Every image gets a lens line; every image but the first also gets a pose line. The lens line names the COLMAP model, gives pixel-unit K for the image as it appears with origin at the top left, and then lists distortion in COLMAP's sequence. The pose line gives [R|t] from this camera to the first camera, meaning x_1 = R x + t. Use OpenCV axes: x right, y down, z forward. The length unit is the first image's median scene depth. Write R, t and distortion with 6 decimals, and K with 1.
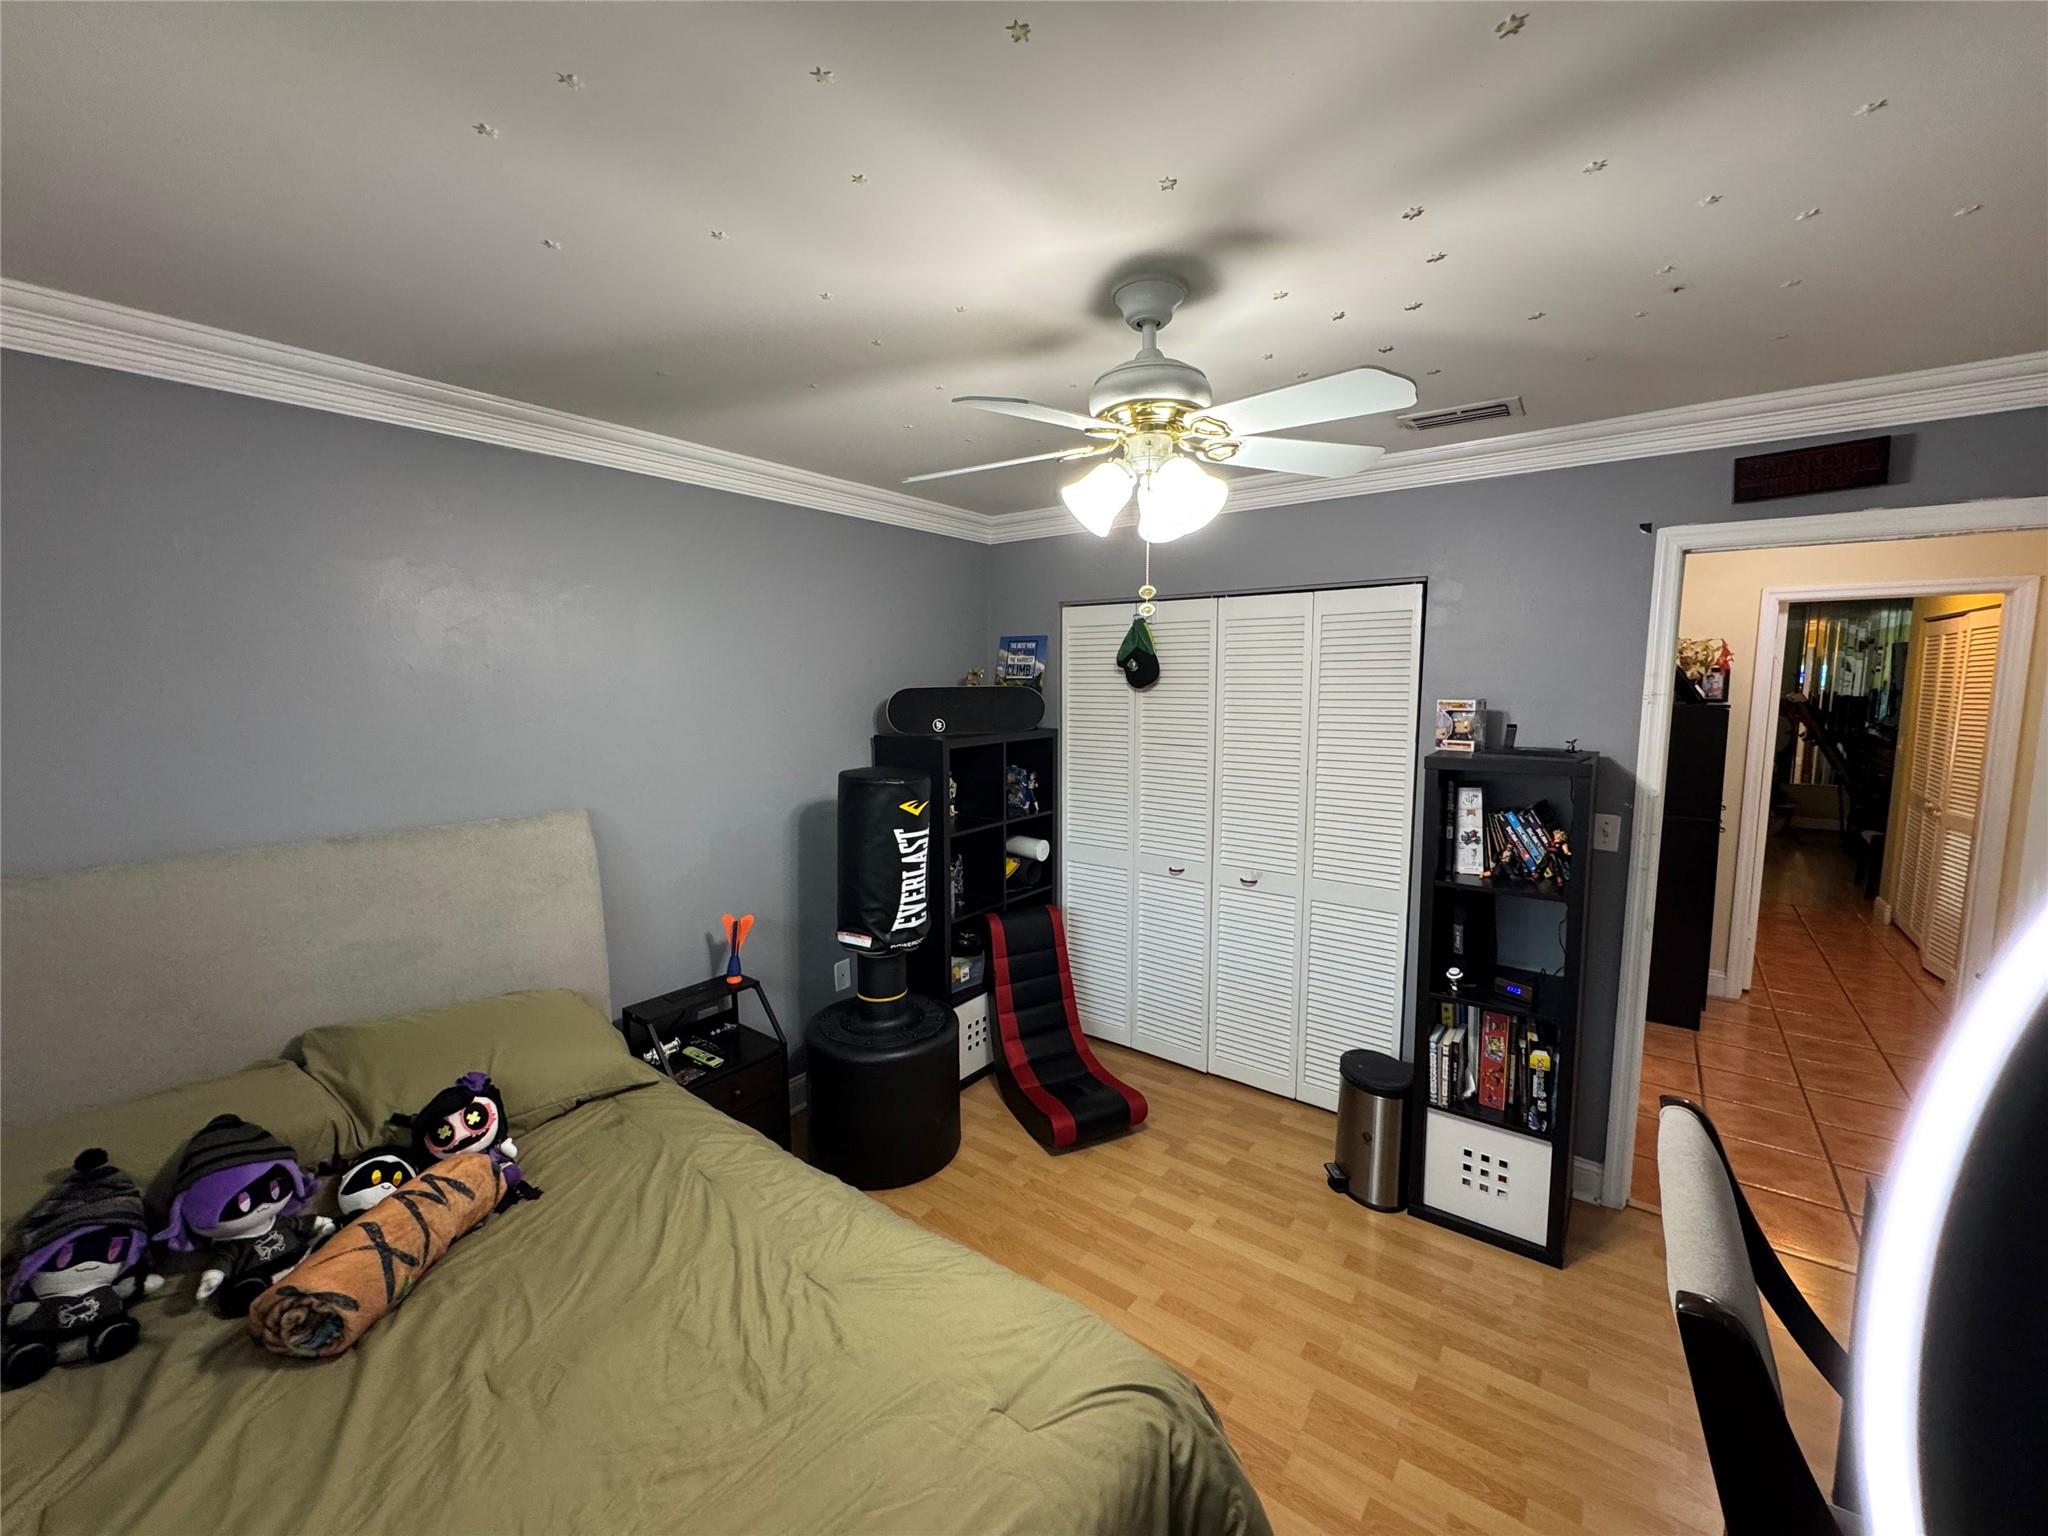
lens RADIAL K [[814.5, 0, 1015.0], [0, 814.5, 764.6], [0, 0, 1]] dist [-0.003730, -0.000003]
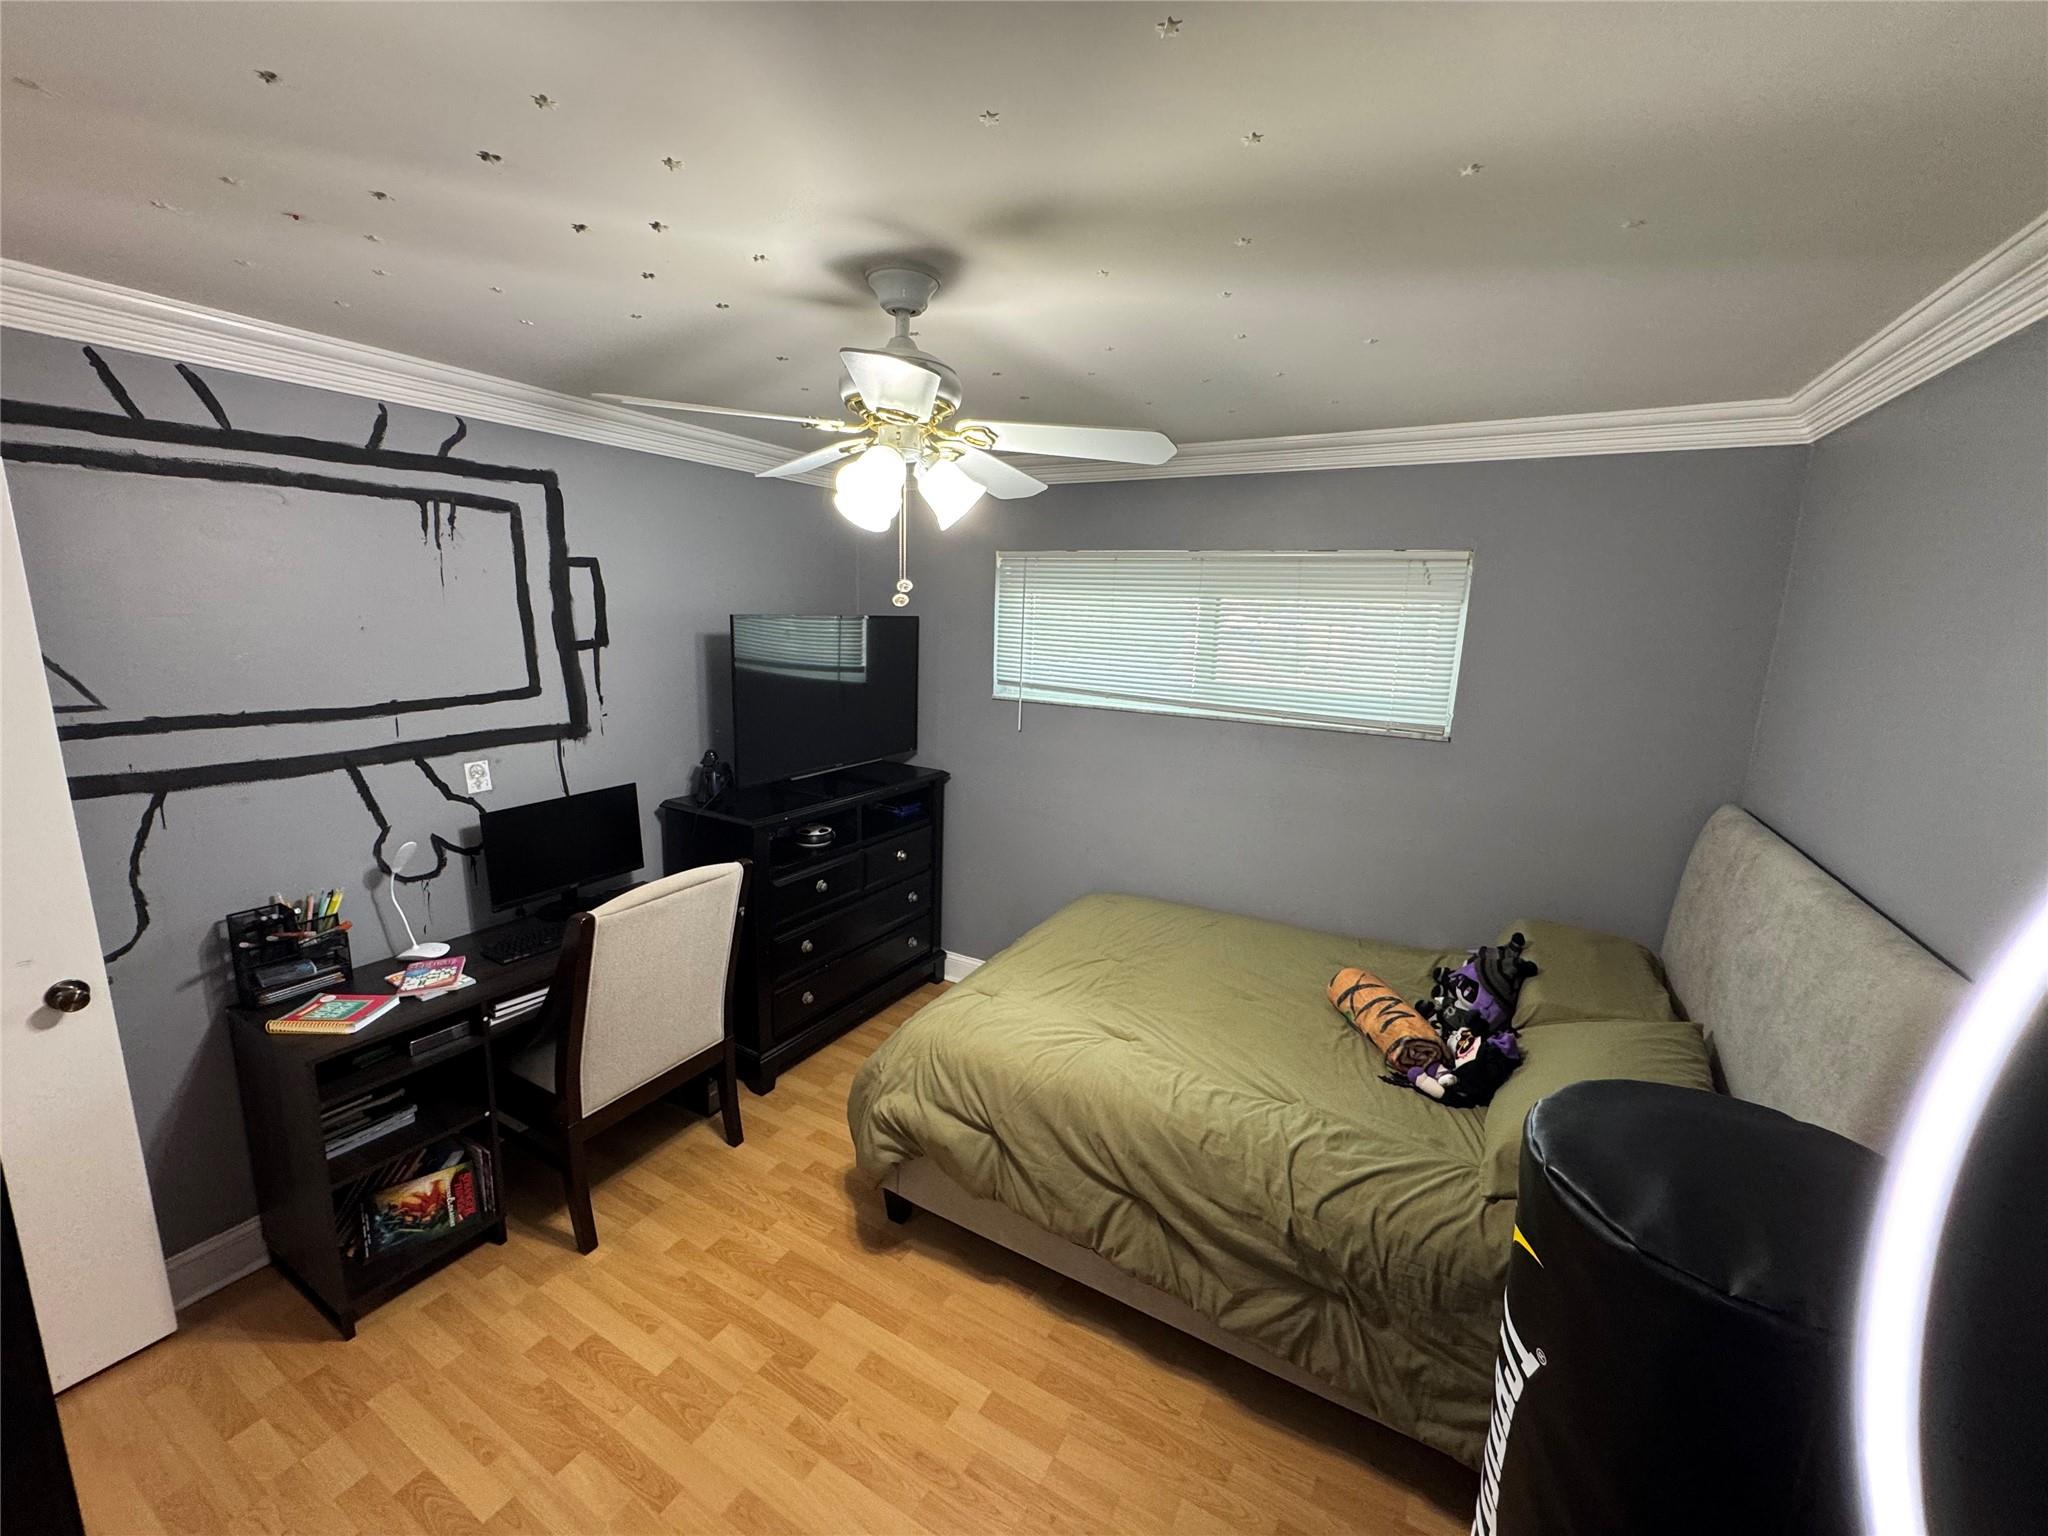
lens RADIAL K [[814.5, 0, 1023.6], [0, 814.5, 767.4], [0, 0, 1]] dist [-0.003730, -0.000003]
pose [[-0.989235, 0.000261, -0.146337, 0.096135], [-0.044821, 0.951399, 0.304682, -0.179827], [0.139305, 0.307961, -0.941145, 1.202639]]
